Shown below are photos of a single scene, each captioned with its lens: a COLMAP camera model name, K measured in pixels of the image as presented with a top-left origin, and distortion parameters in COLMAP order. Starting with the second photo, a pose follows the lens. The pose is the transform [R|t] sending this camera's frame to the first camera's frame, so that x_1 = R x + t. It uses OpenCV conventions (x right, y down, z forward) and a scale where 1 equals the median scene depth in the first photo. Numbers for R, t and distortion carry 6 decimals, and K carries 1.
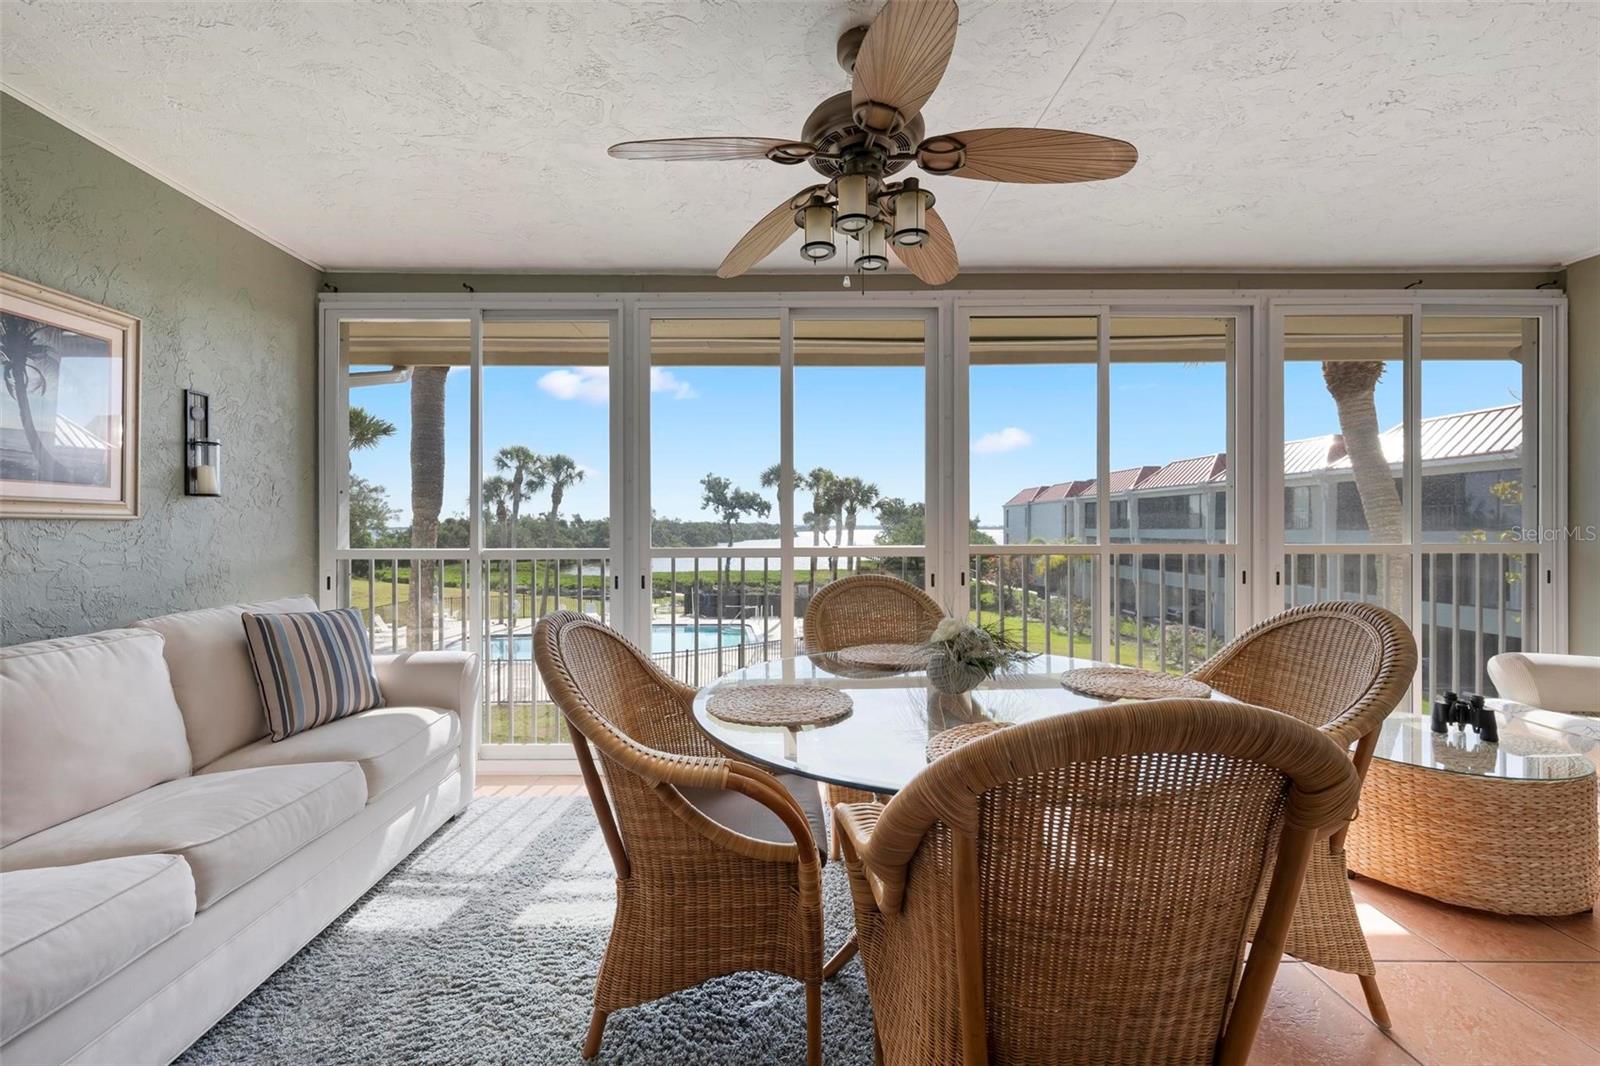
lens RADIAL K [[669.2, 0, 790.3], [0, 669.2, 531.4], [0, 0, 1]] dist [-0.002118, 0.001474]
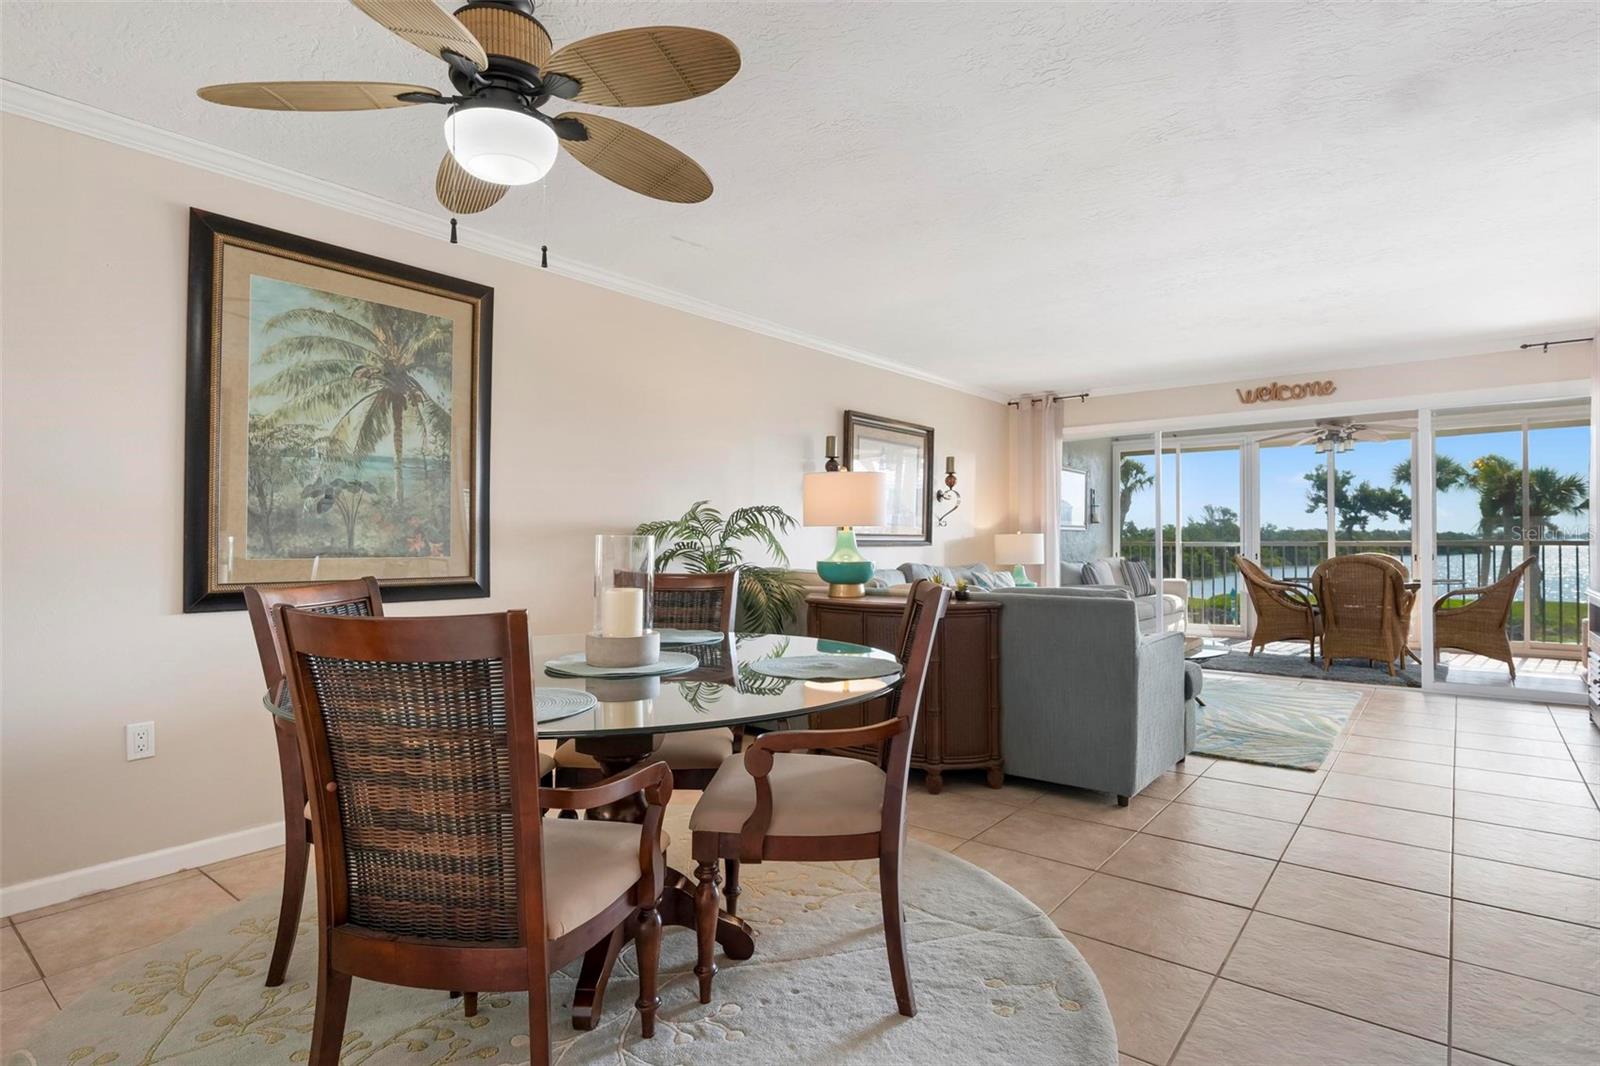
lens RADIAL K [[833.1, 0, 783.6], [0, 833.1, 535.0], [0, 0, 1]] dist [-0.000349, 0.000105]
pose [[0.767290, -0.002130, -0.641297, 0.037407], [-0.003527, 0.999965, -0.007541, 0.002830], [0.641291, 0.008048, 0.767256, -0.223508]]
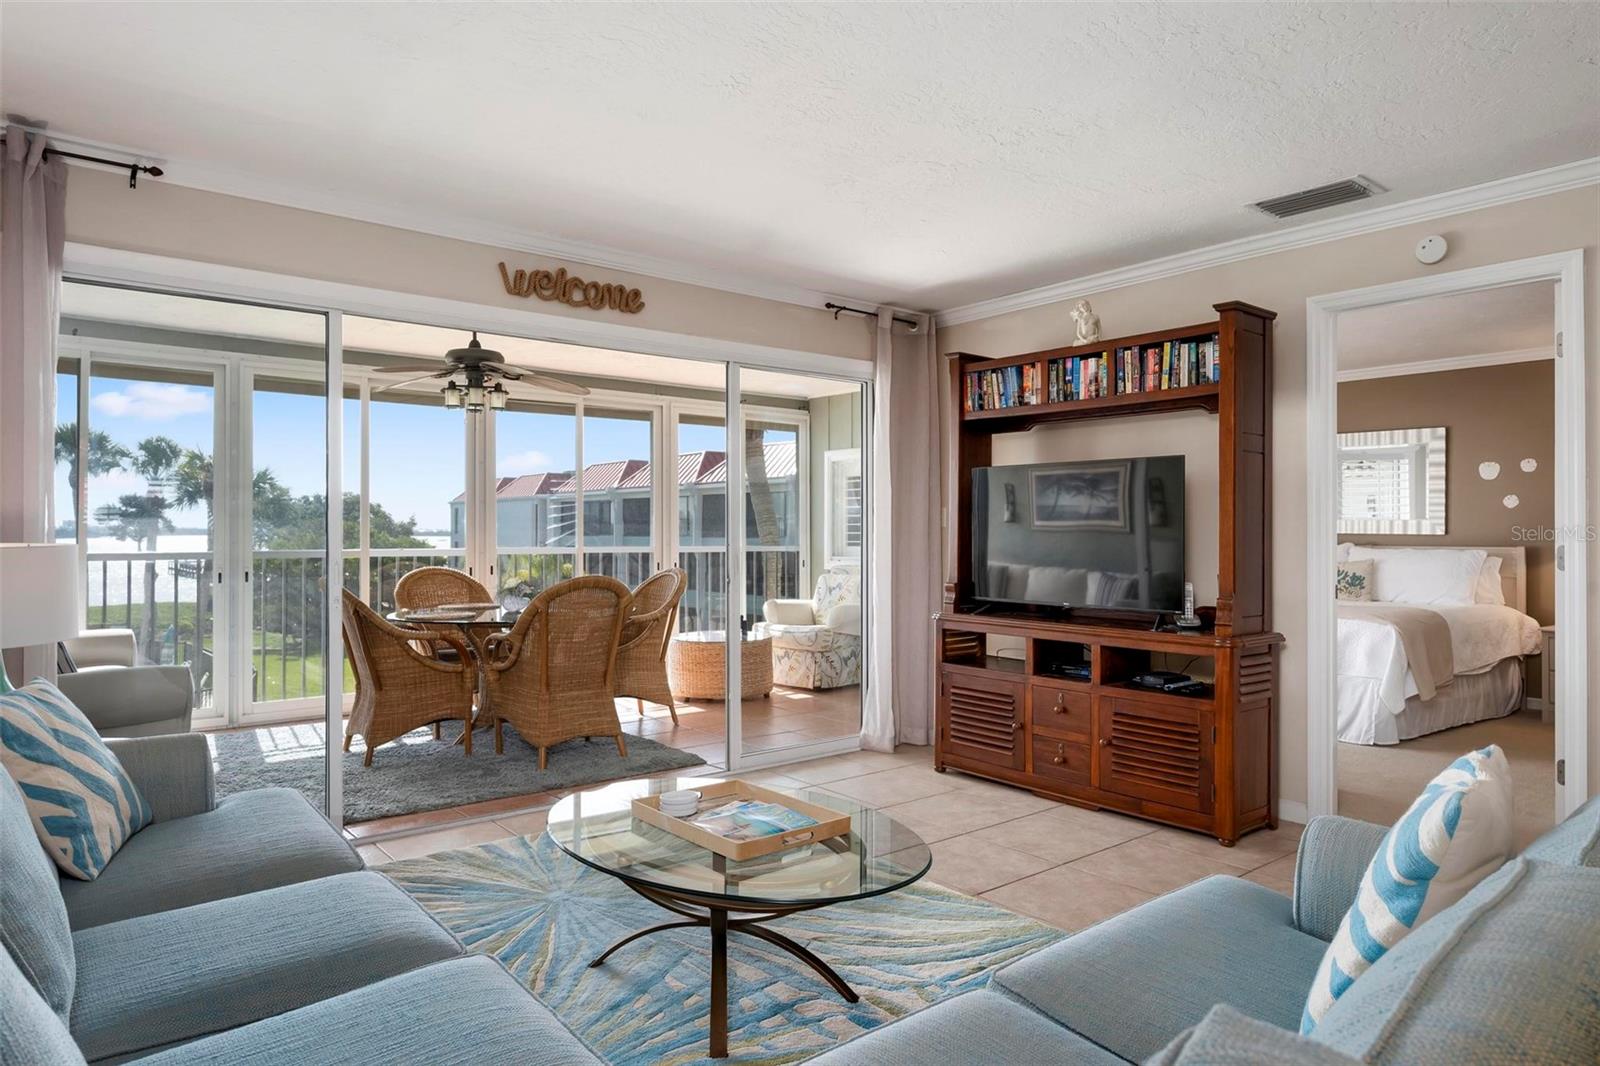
lens RADIAL K [[980.3, 0, 835.0], [0, 980.3, 538.9], [0, 0, 1]] dist [-0.006988, 0.003241]
pose [[0.771931, 0.002879, 0.635700, -0.054044], [-0.002715, 0.999996, -0.001233, 0.000021], [-0.635701, -0.000774, 0.771935, -0.118045]]
